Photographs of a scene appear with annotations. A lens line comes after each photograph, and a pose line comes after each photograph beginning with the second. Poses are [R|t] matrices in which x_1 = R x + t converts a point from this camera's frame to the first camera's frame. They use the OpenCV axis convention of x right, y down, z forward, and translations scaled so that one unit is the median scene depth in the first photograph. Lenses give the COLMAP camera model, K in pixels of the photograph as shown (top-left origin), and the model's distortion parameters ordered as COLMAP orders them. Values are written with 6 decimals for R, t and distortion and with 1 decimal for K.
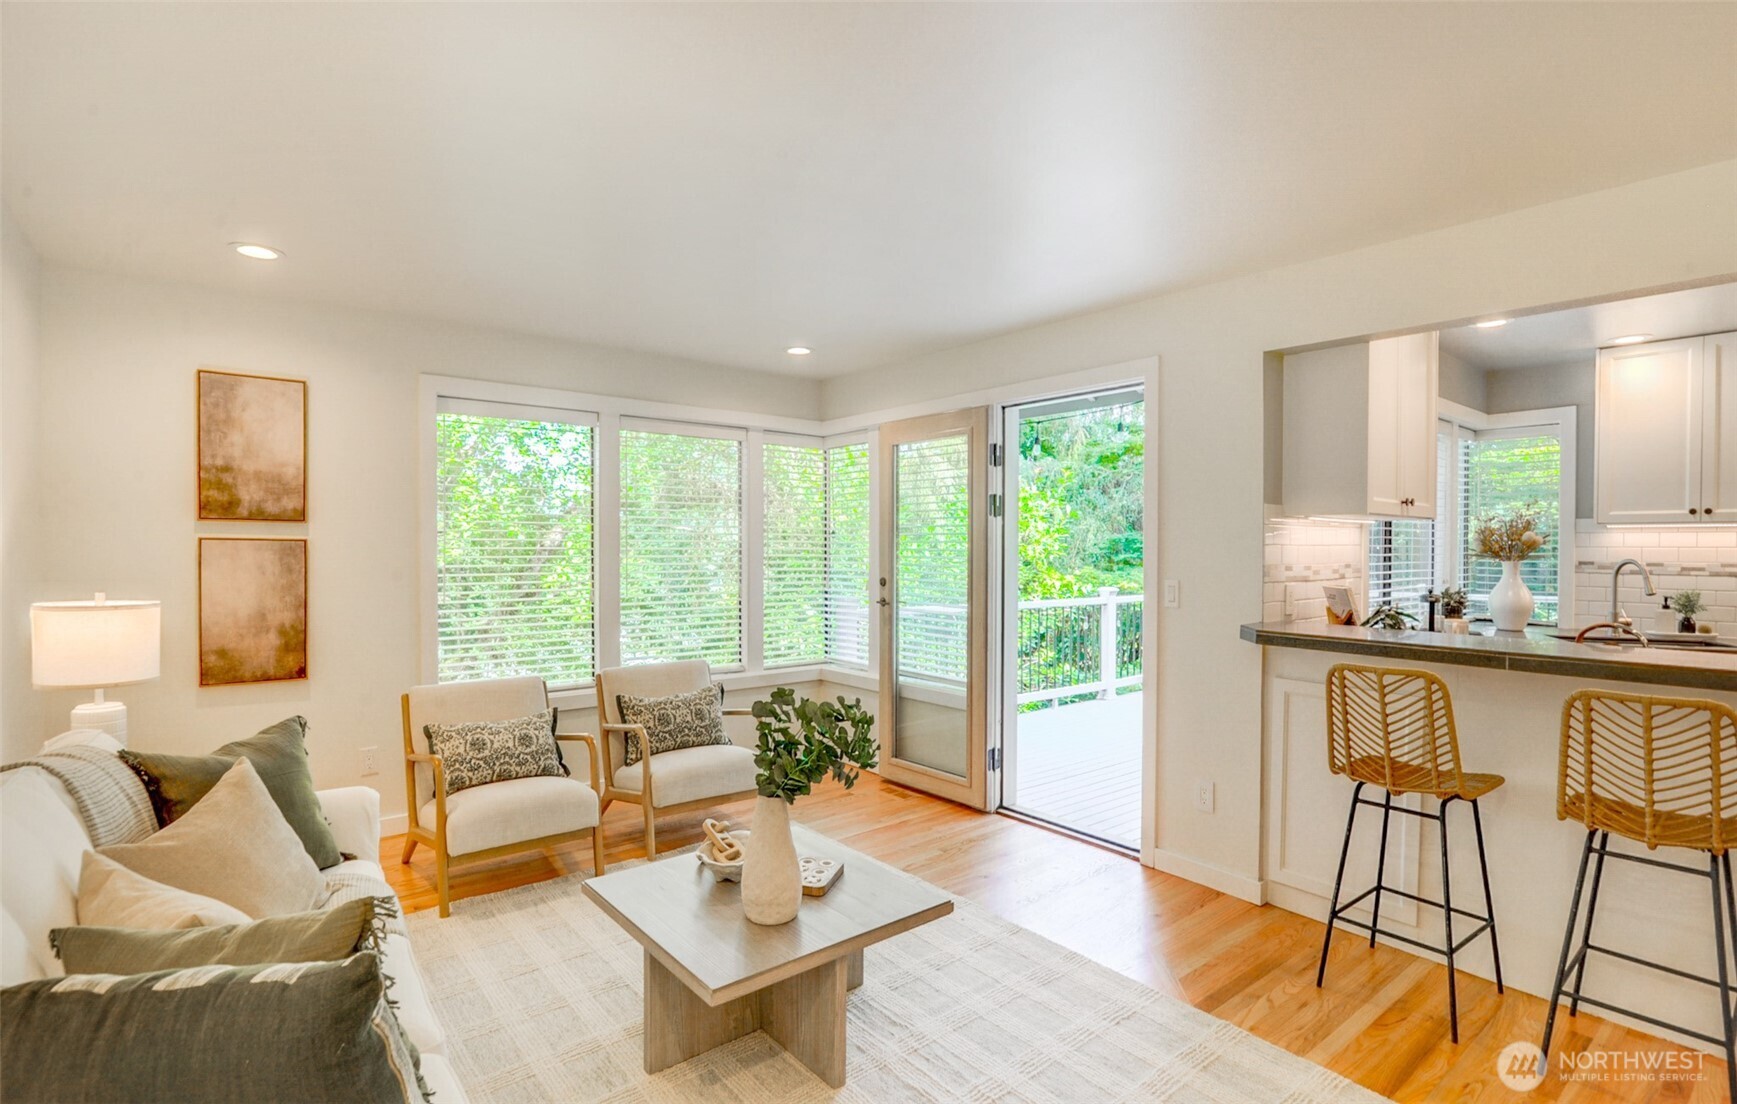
lens RADIAL K [[834.2, 0, 865.8], [0, 834.2, 551.7], [0, 0, 1]] dist [0.002186, 0.000439]
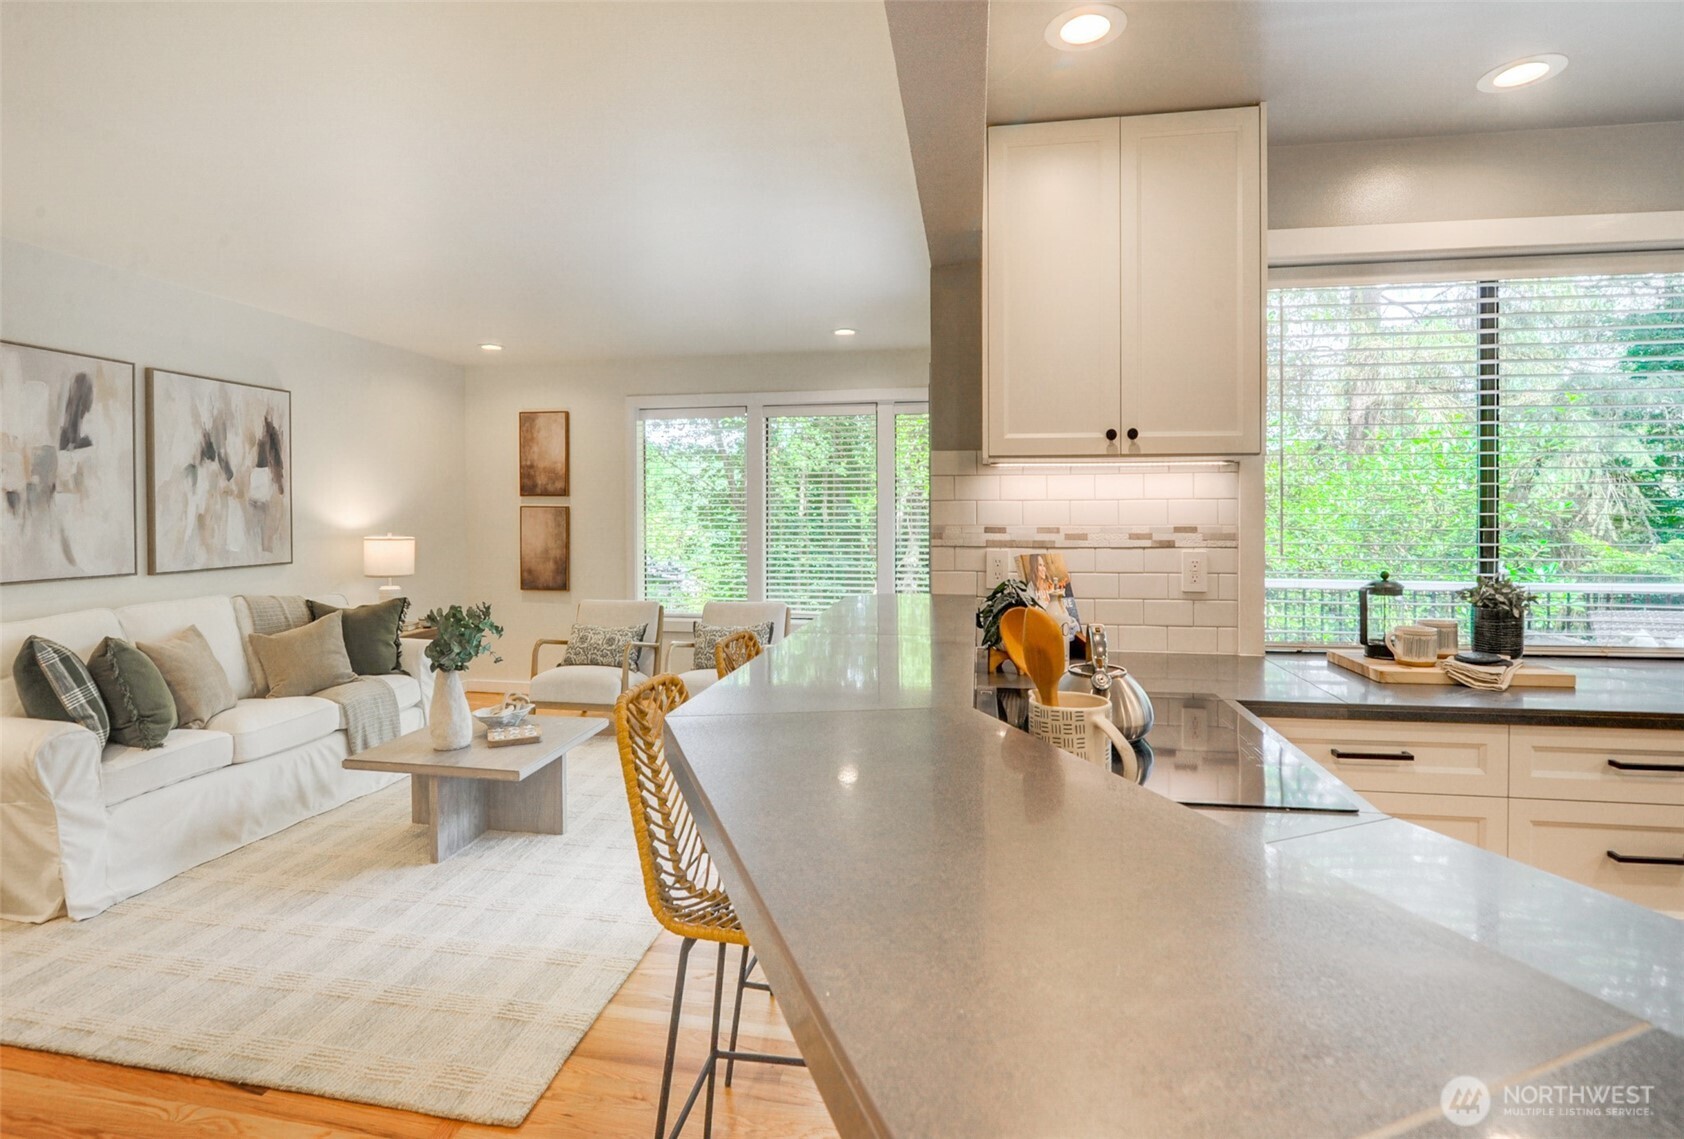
lens RADIAL K [[821.5, 0, 822.2], [0, 821.5, 513.0], [0, 0, 1]] dist [0.001190, -0.000172]
pose [[0.645289, -0.003512, -0.763931, 0.922757], [-0.000430, 0.999988, -0.004960, 0.006363], [0.763939, 0.003529, 0.645279, 0.342129]]
